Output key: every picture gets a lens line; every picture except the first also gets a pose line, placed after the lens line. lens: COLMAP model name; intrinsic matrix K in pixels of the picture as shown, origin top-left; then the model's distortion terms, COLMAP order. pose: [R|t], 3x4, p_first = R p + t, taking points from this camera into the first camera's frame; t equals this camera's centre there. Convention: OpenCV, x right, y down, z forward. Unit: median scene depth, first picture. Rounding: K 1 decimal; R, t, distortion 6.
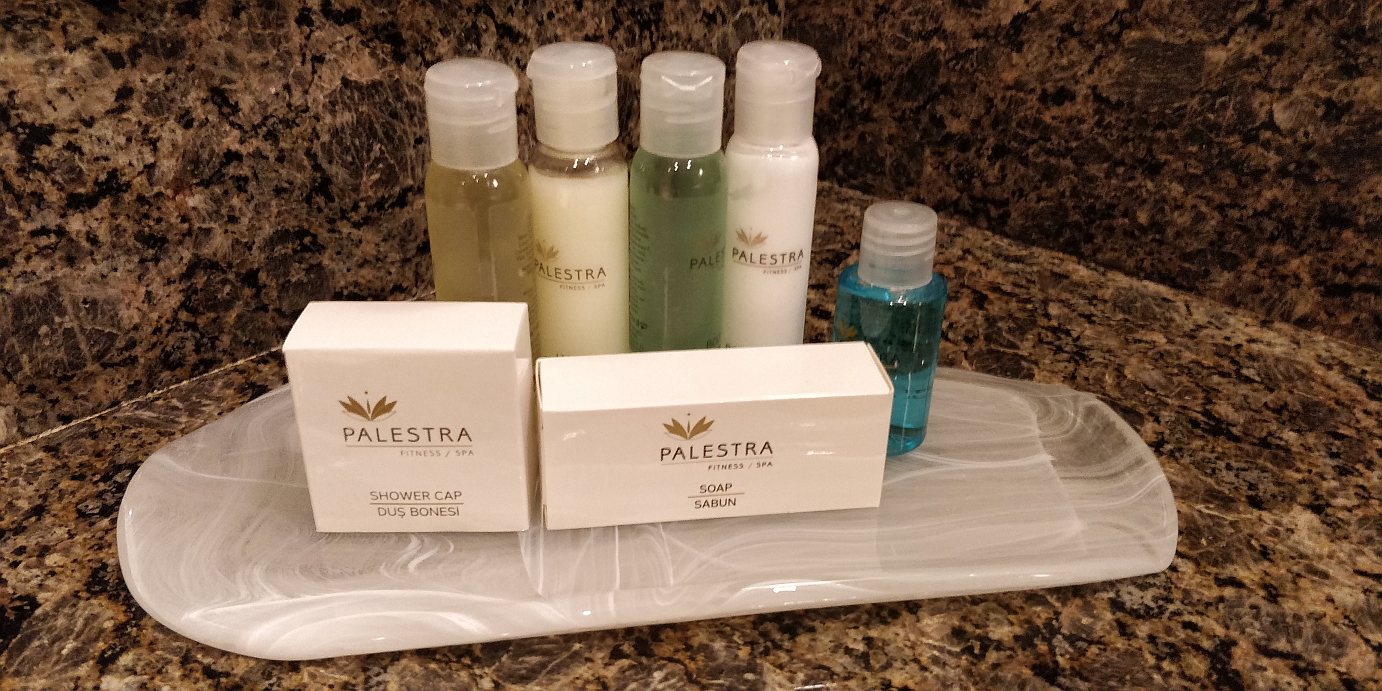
lens RADIAL K [[1109.9, 0, 691.0], [0, 1109.9, 345.5], [0, 0, 1]] dist [0.066902, -0.106688]
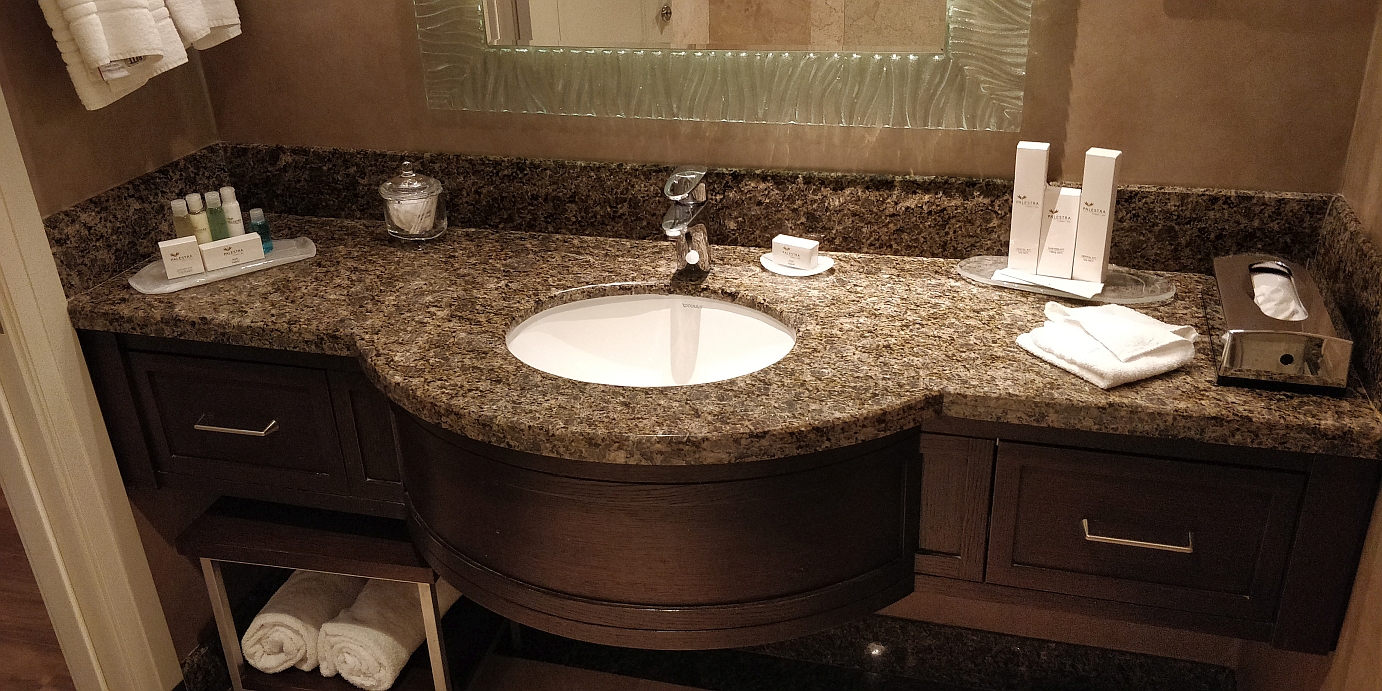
lens RADIAL K [[1109.9, 0, 691.0], [0, 1109.9, 345.5], [0, 0, 1]] dist [0.066902, -0.106688]
pose [[0.886813, -0.251707, 0.387565, -0.251729], [0.267059, 0.963568, 0.014720, 1.122856], [-0.377150, 0.090449, 0.921725, -5.375104]]
